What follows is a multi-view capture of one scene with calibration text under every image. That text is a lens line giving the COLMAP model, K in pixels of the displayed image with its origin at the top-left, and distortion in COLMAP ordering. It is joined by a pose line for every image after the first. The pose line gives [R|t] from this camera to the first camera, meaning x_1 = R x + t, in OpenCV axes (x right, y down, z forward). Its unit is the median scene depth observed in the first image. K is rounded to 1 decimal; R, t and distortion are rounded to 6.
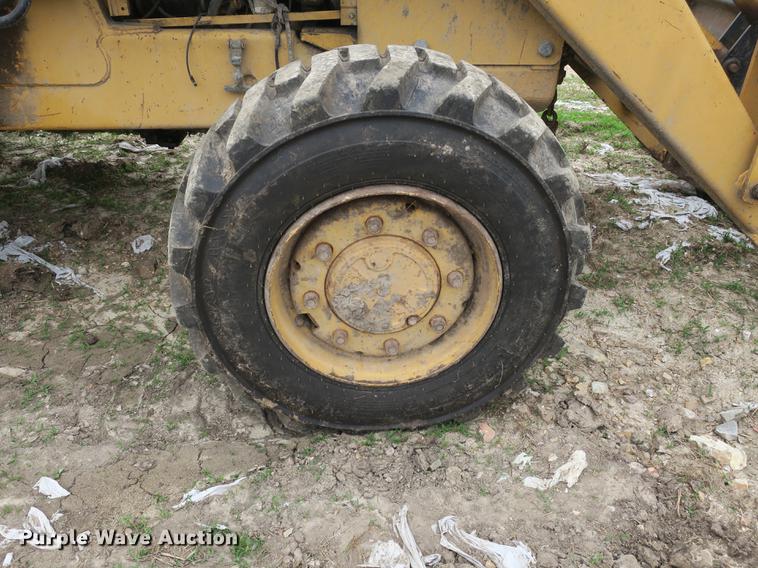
lens RADIAL K [[666.4, 0, 376.8], [0, 666.4, 282.0], [0, 0, 1]] dist [-0.003354, 0.004162]
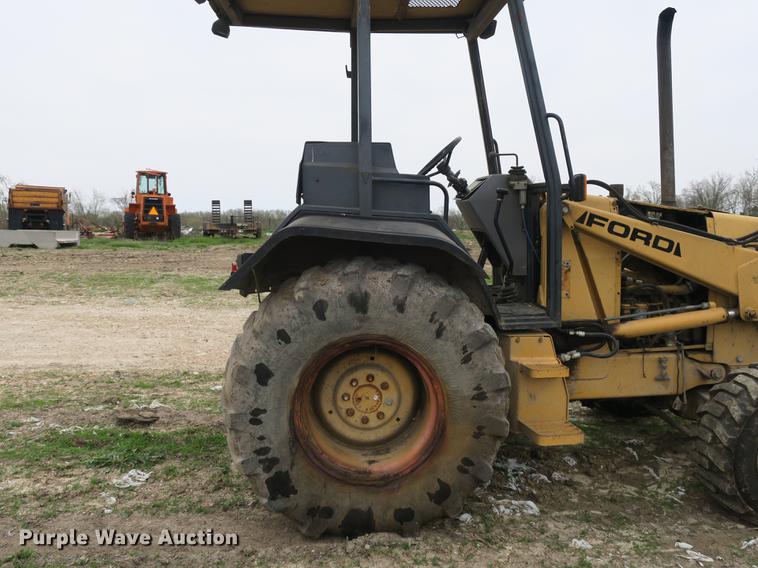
lens RADIAL K [[666.4, 0, 385.6], [0, 666.4, 289.3], [0, 0, 1]] dist [-0.003354, 0.004162]
pose [[0.995185, -0.020464, 0.095852, -1.379969], [0.056067, 0.921008, -0.385488, 0.253376], [-0.080392, 0.389007, 0.917721, -1.130397]]
